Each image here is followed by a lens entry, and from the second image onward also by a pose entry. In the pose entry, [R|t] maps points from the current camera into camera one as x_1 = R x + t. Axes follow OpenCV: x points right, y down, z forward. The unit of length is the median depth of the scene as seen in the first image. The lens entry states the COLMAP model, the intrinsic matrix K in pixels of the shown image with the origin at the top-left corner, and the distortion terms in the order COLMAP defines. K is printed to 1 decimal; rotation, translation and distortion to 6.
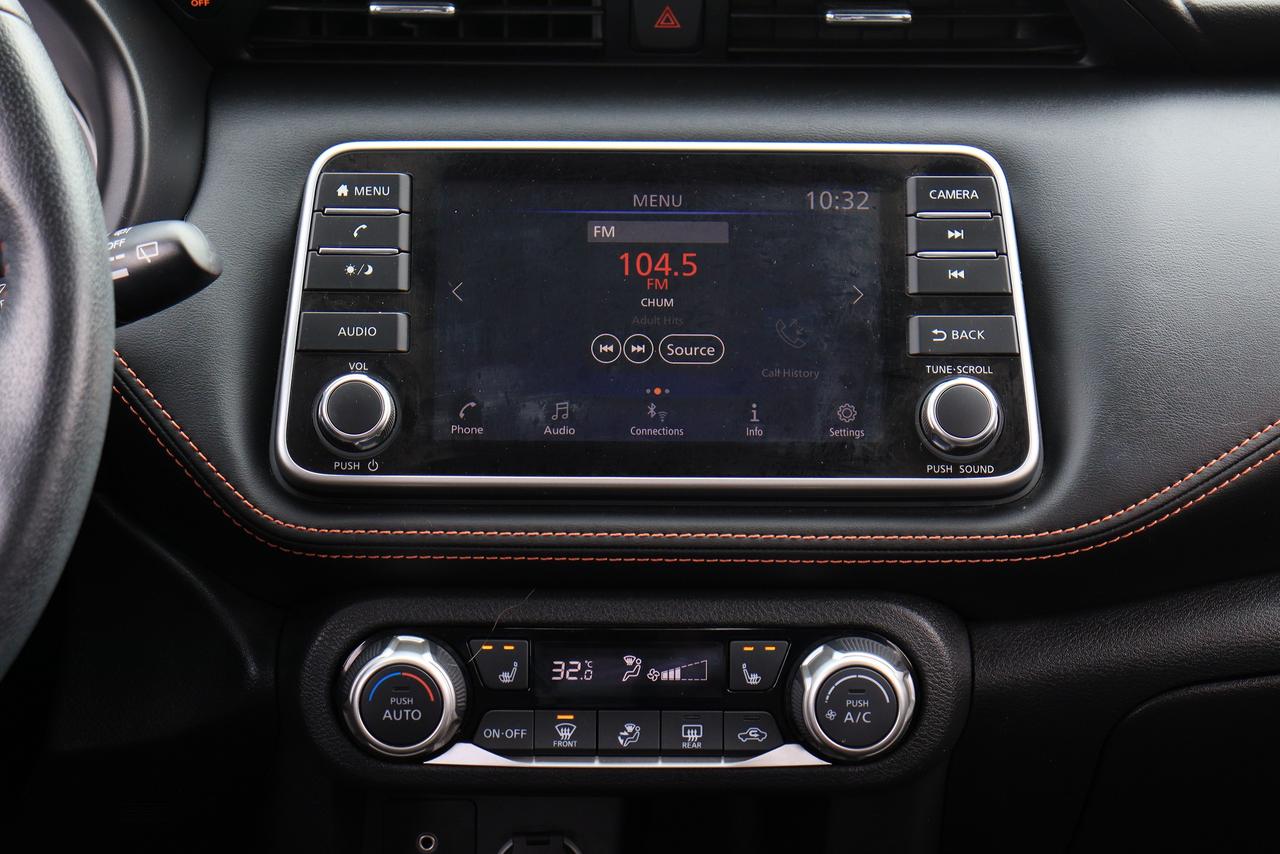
lens RADIAL K [[3182.7, 0, 640.0], [0, 3182.7, 427.0], [0, 0, 1]] dist [0.448116, 0.774477]
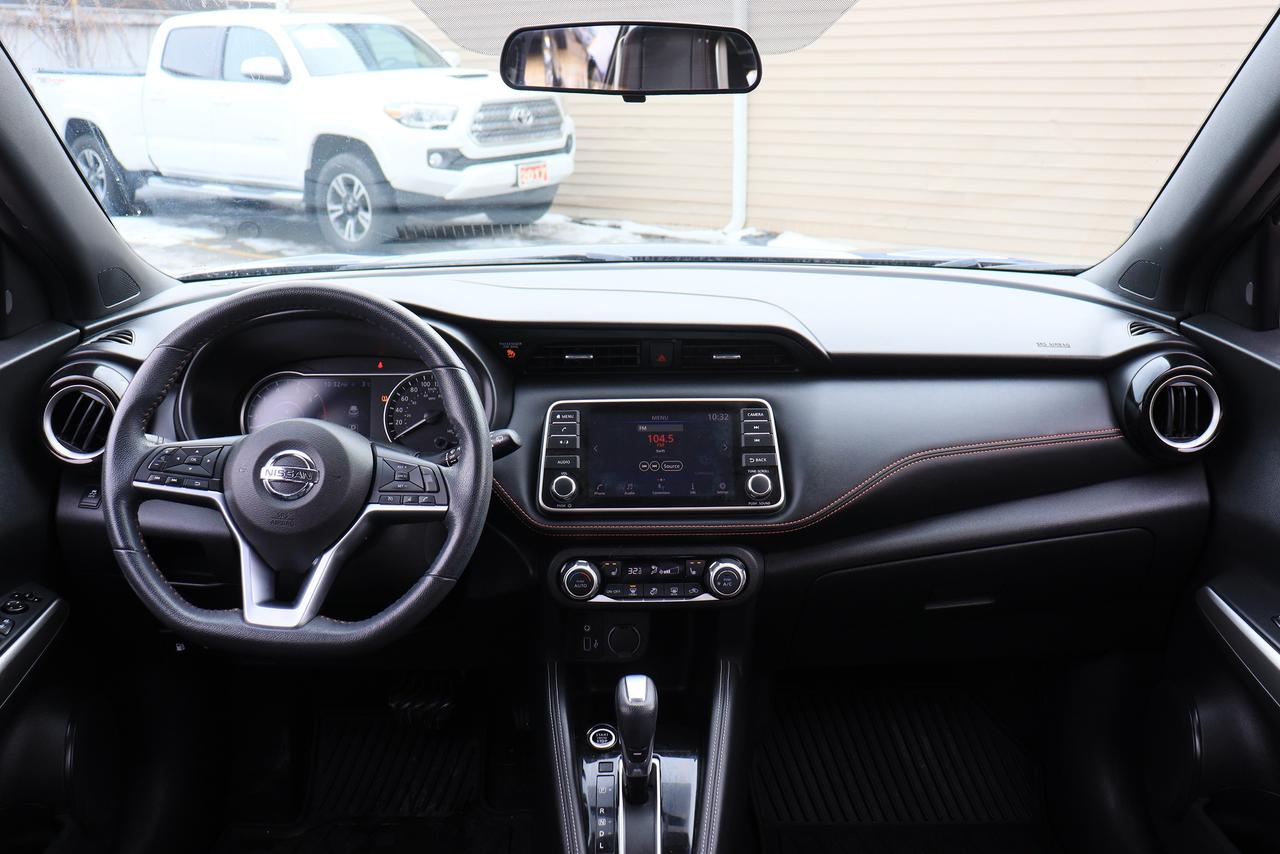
lens RADIAL K [[1276.2, 0, 640.0], [0, 1276.2, 427.0], [0, 0, 1]] dist [-0.129131, 0.245537]
pose [[0.999870, -0.016117, 0.000264, -0.014456], [0.016114, 0.999056, -0.040331, -0.012799], [0.000386, 0.040330, 0.999186, -0.234028]]
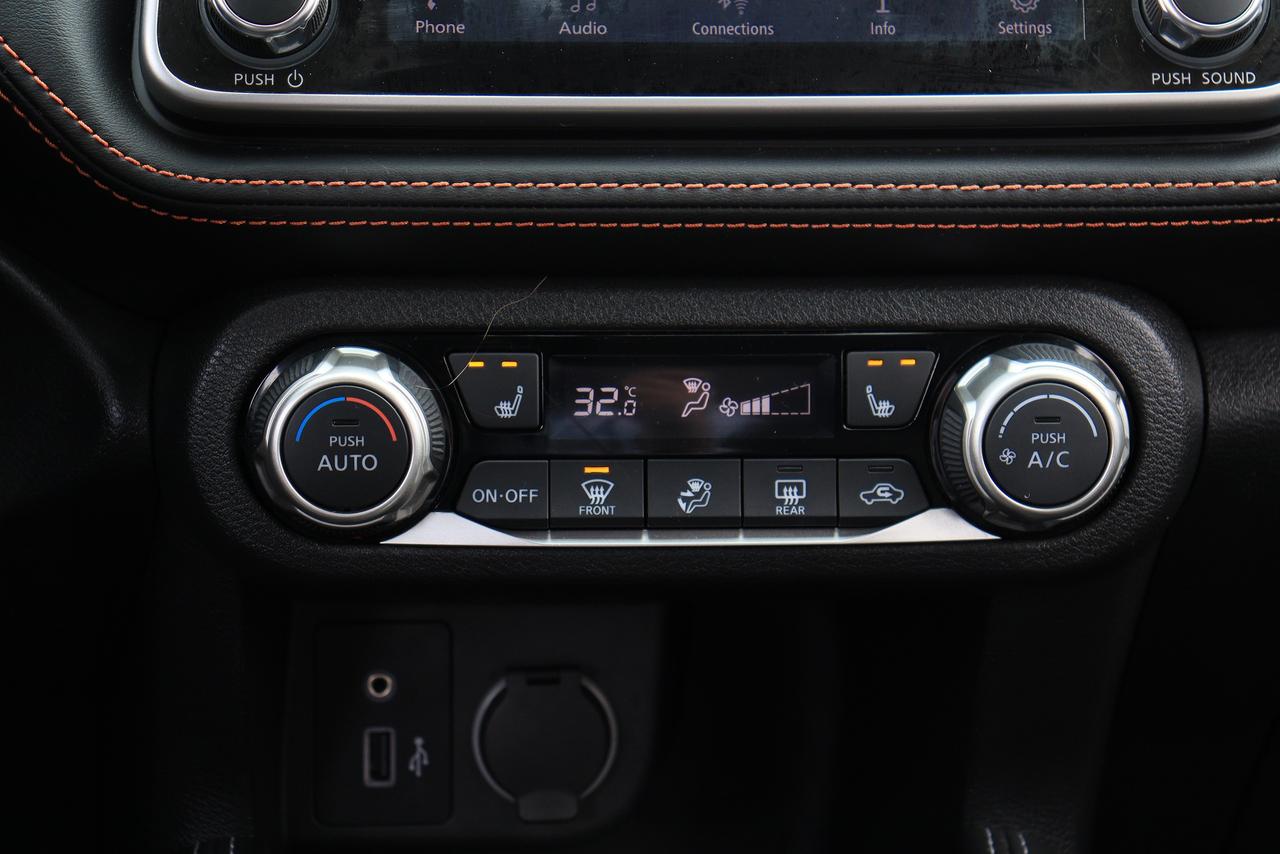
lens RADIAL K [[2997.0, 0, 640.0], [0, 2997.0, 427.0], [0, 0, 1]] dist [0.339102, 0.997435]
pose [[0.999176, -0.010746, 0.039129, -0.038576], [0.011023, 0.999916, -0.006872, 0.086493], [-0.039052, 0.007298, 0.999211, 0.386814]]
